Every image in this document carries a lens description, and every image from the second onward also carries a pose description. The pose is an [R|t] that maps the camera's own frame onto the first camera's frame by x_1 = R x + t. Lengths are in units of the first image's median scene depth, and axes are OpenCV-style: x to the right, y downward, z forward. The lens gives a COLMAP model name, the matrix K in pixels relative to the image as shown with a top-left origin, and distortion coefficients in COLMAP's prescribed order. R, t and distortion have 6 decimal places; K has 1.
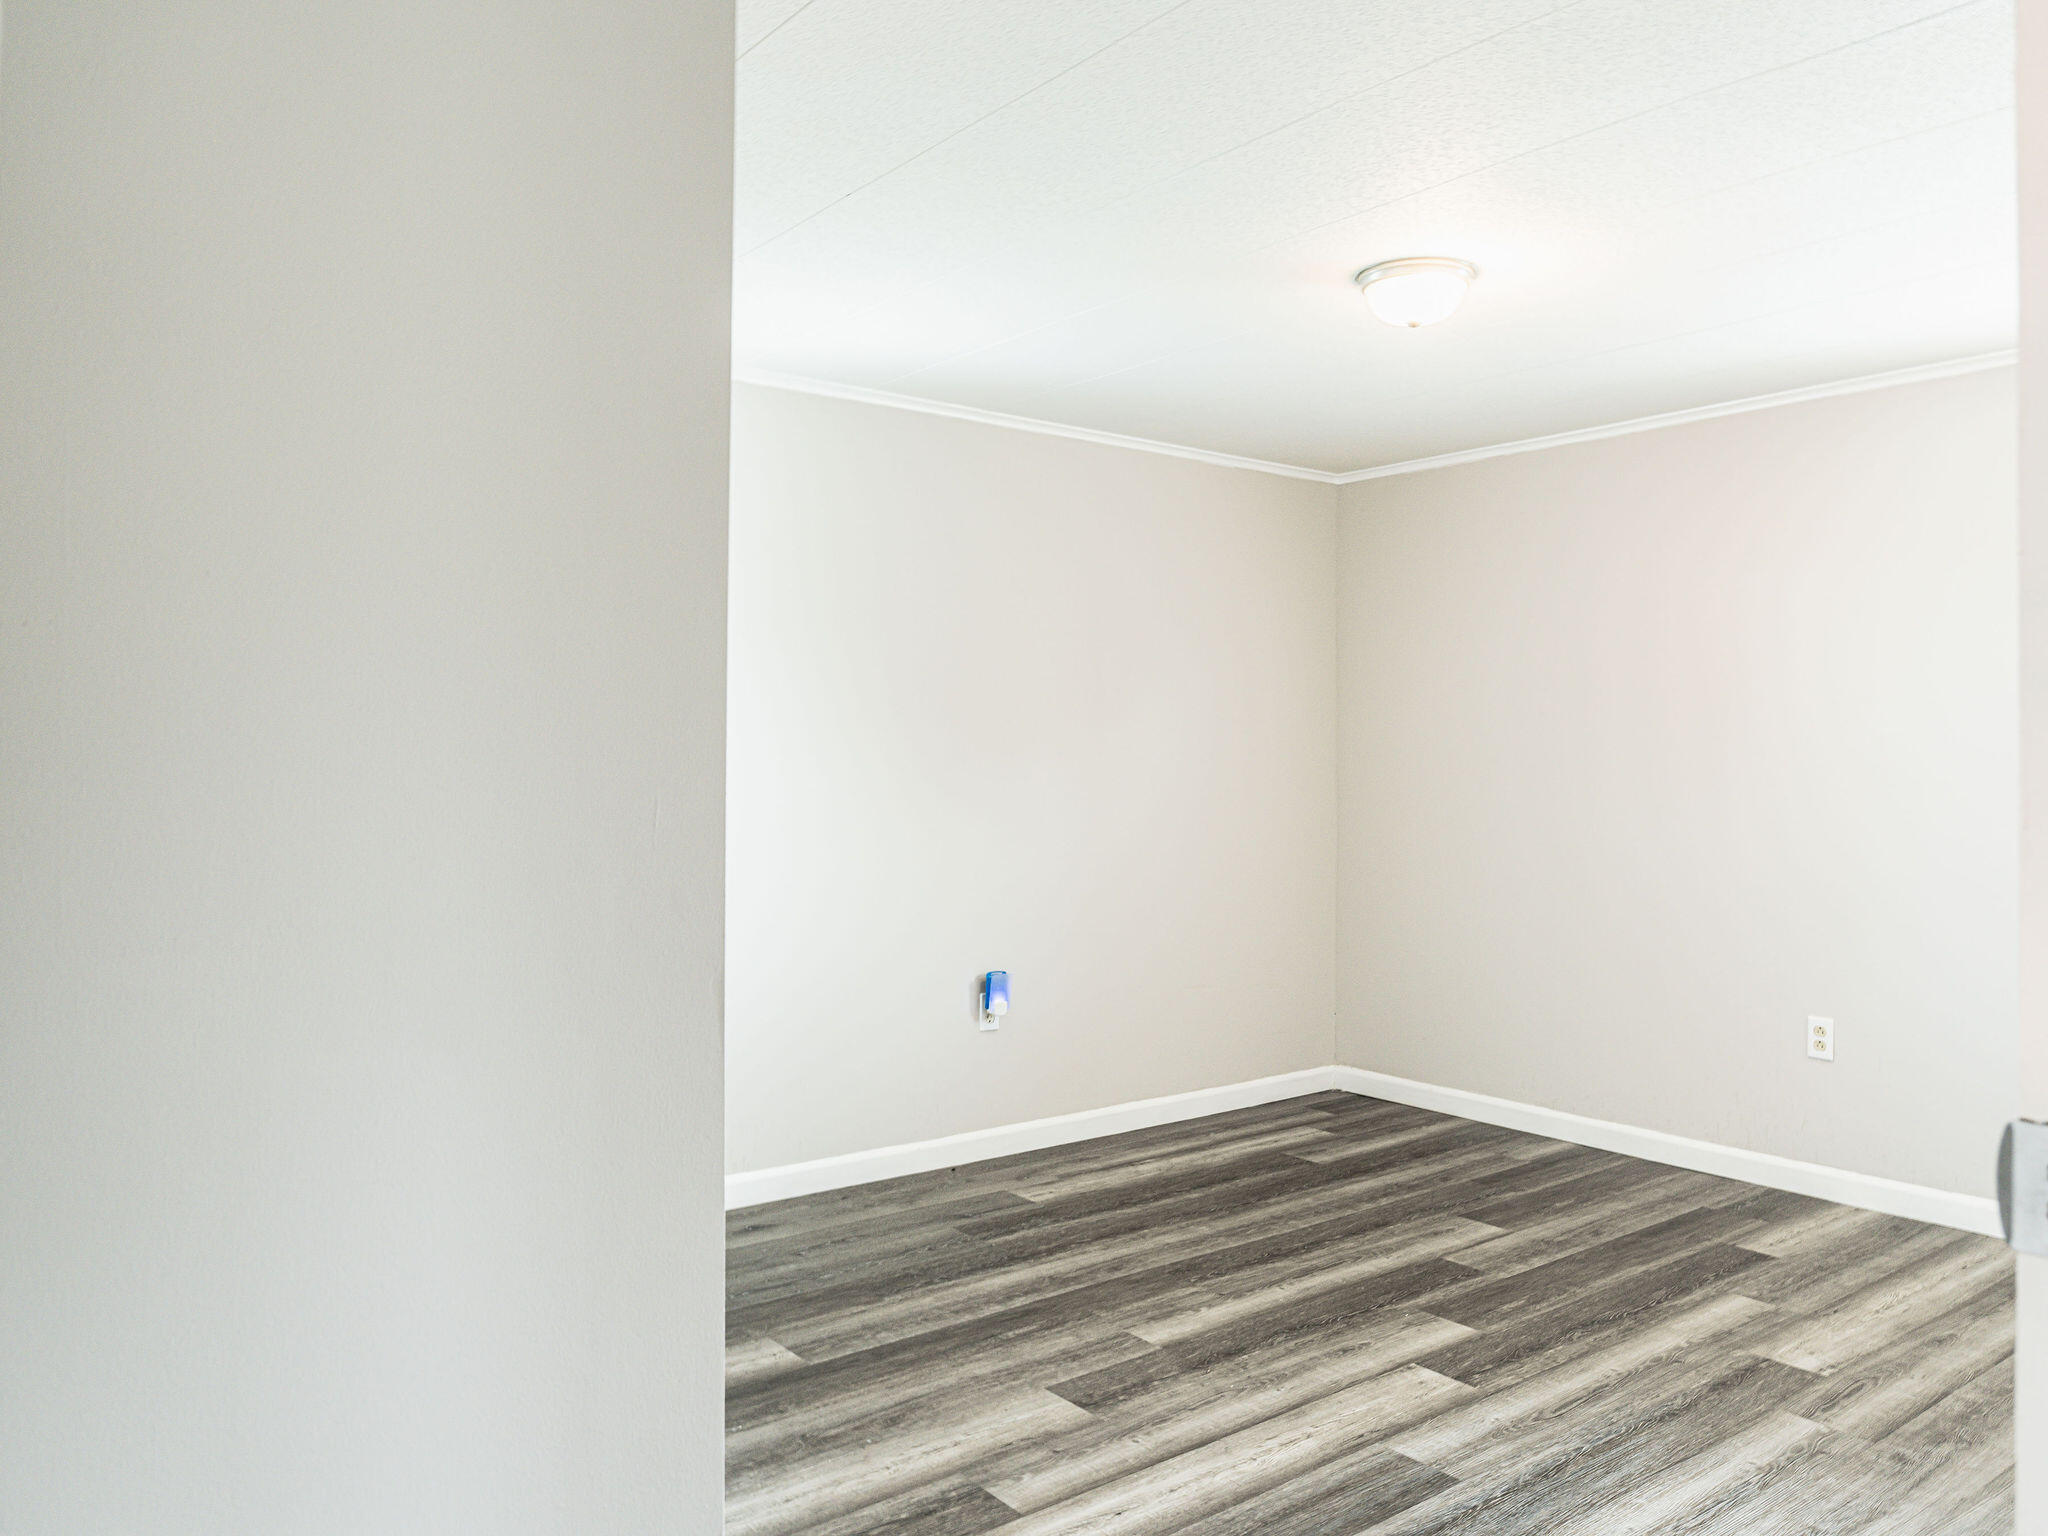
lens RADIAL K [[1457.6, 0, 1024.3], [0, 1457.6, 764.4], [0, 0, 1]] dist [-0.005738, -0.003238]
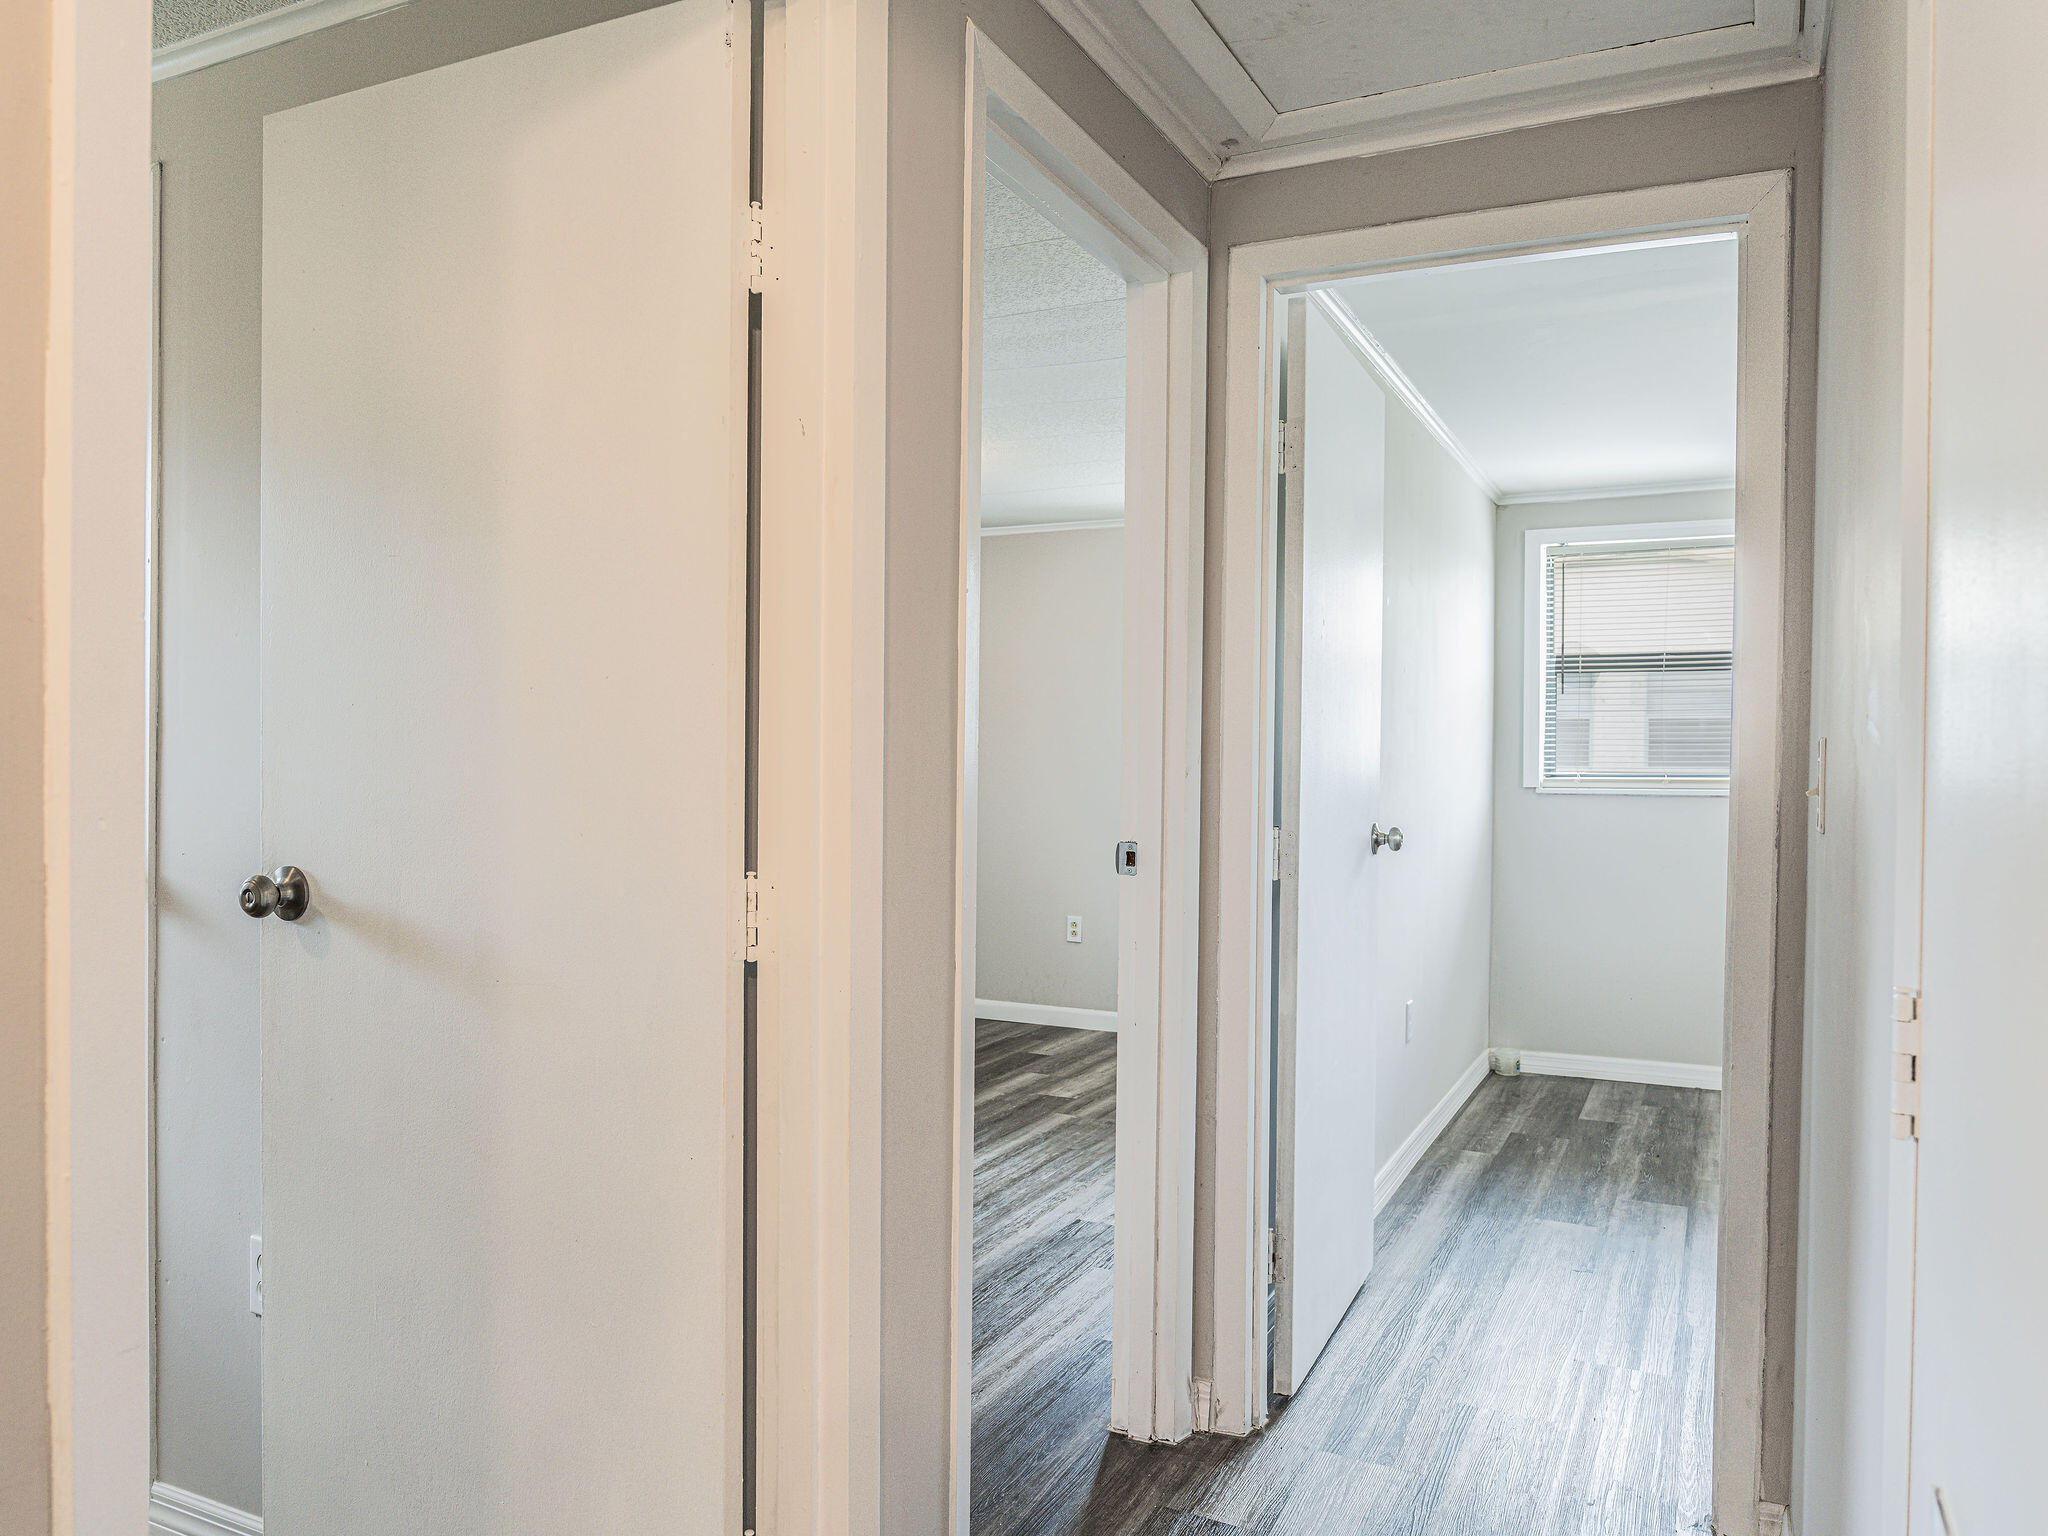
lens RADIAL K [[1457.6, 0, 1023.1], [0, 1457.6, 768.0], [0, 0, 1]] dist [-0.005738, -0.003238]
pose [[0.893921, 0.007012, 0.448170, -0.292520], [-0.011314, 0.999912, 0.006921, 0.000103], [-0.448083, -0.011258, 0.893921, -0.533550]]
